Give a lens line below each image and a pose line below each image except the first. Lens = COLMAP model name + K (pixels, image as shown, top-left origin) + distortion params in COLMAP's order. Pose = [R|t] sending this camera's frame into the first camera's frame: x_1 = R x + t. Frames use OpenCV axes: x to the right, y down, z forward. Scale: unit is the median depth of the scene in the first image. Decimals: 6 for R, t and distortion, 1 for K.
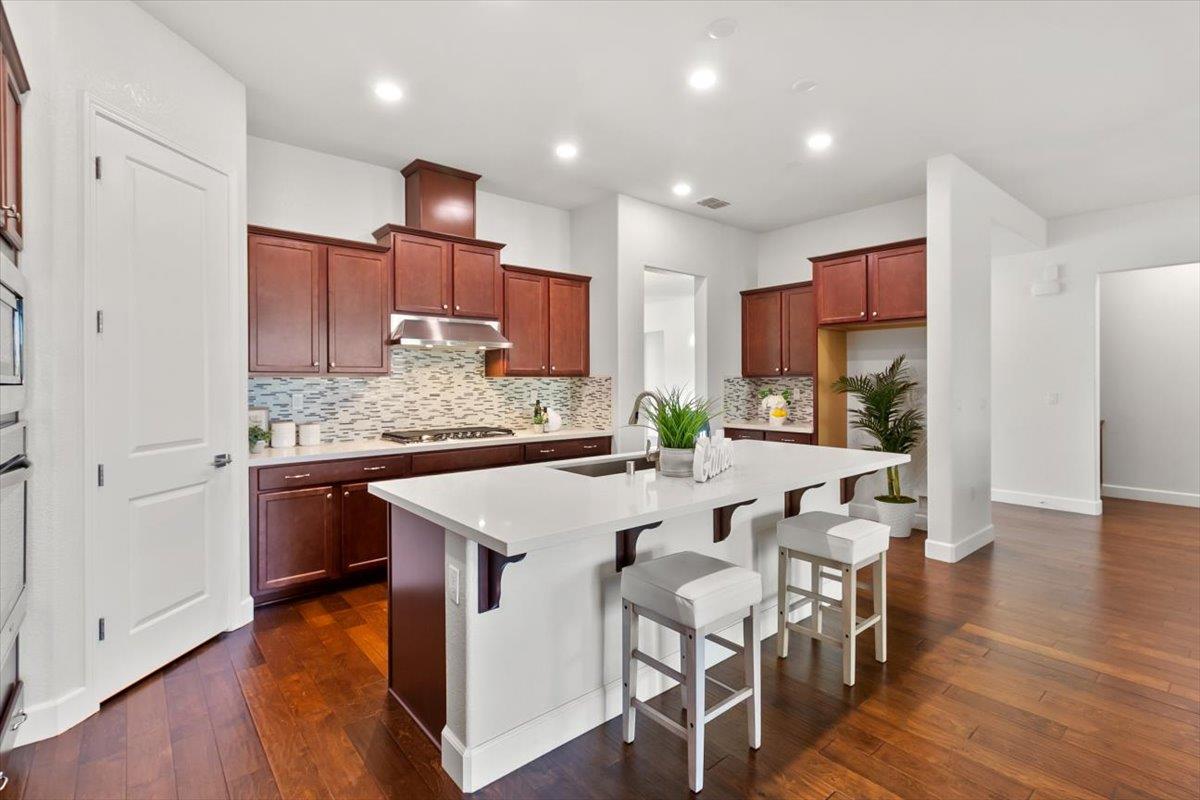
lens RADIAL K [[564.0, 0, 606.3], [0, 564.0, 382.7], [0, 0, 1]] dist [0.000712, 0.001009]
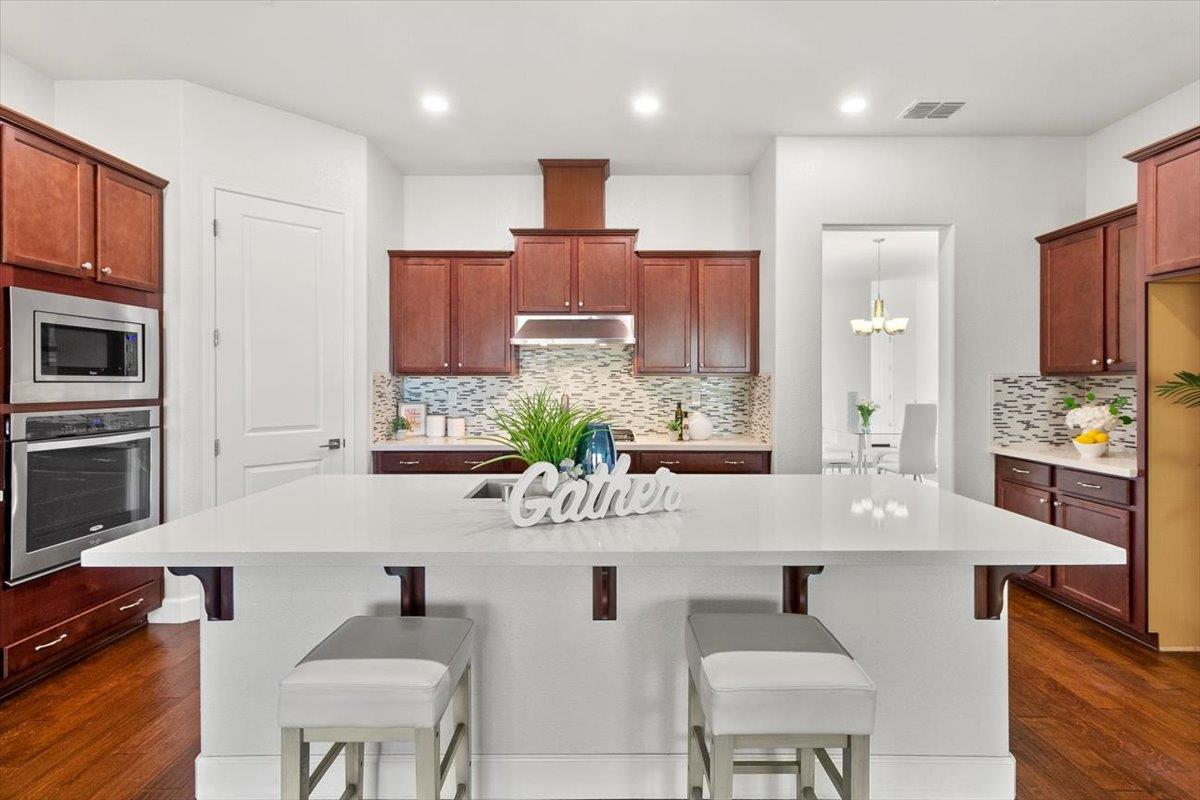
lens RADIAL K [[564.0, 0, 606.3], [0, 564.0, 382.7], [0, 0, 1]] dist [0.000712, 0.001009]
pose [[0.757284, 0.005156, -0.653066, 0.373942], [-0.003769, 0.999987, 0.003524, -0.002326], [0.653075, -0.000207, 0.757293, 0.286877]]
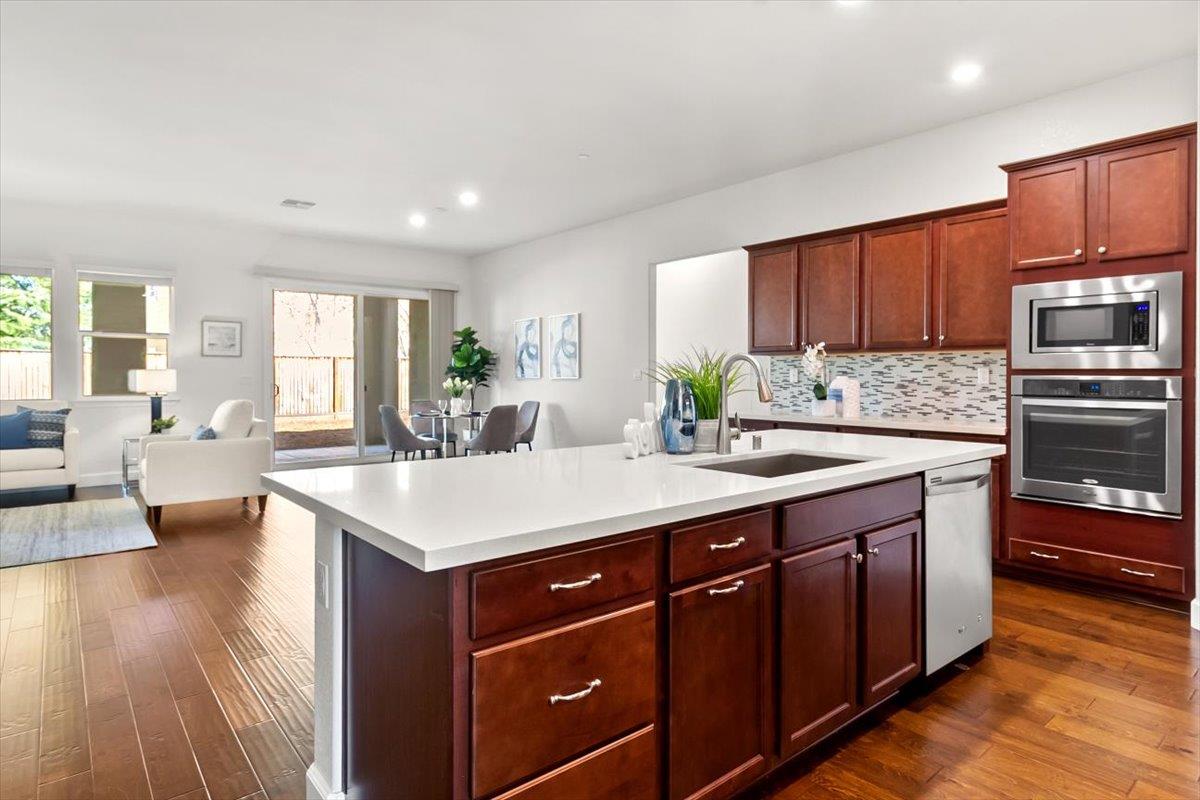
lens RADIAL K [[661.9, 0, 601.9], [0, 661.9, 375.8], [0, 0, 1]] dist [-0.000805, -0.000348]
pose [[-0.999934, -0.000748, 0.011445, 0.163195], [-0.000732, 0.999999, 0.001344, 0.027312], [-0.011446, 0.001335, -0.999934, 1.142336]]
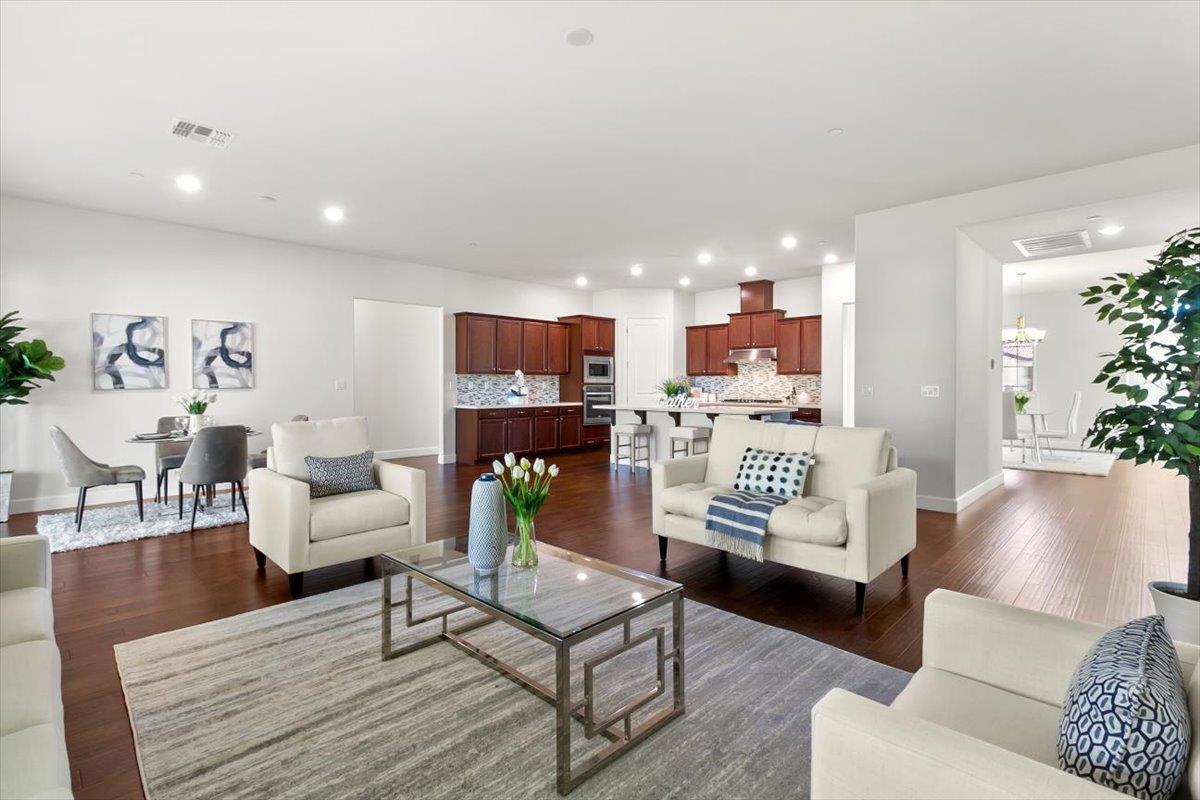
lens RADIAL K [[564.0, 0, 606.3], [0, 564.0, 382.7], [0, 0, 1]] dist [0.000712, 0.001009]
pose [[0.094192, 0.001330, -0.995553, 1.783563], [-0.002645, 0.999996, 0.001086, 0.016281], [0.995551, 0.002531, 0.094195, 0.203996]]
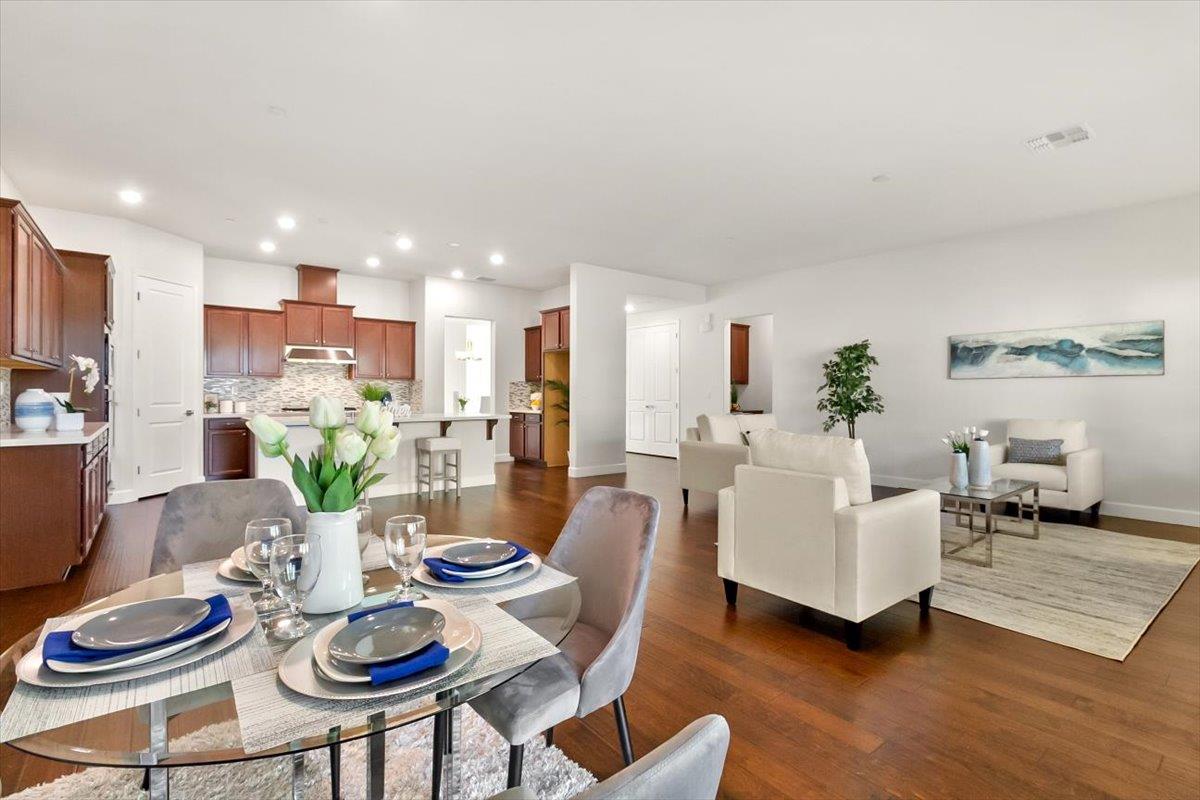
lens RADIAL K [[566.7, 0, 615.6], [0, 566.7, 395.9], [0, 0, 1]] dist [0.000253, -0.000204]
pose [[0.999742, 0.006046, -0.021882, 0.702639], [-0.005987, 0.999978, 0.002733, 0.033221], [0.021898, -0.002602, 0.999757, -0.807765]]
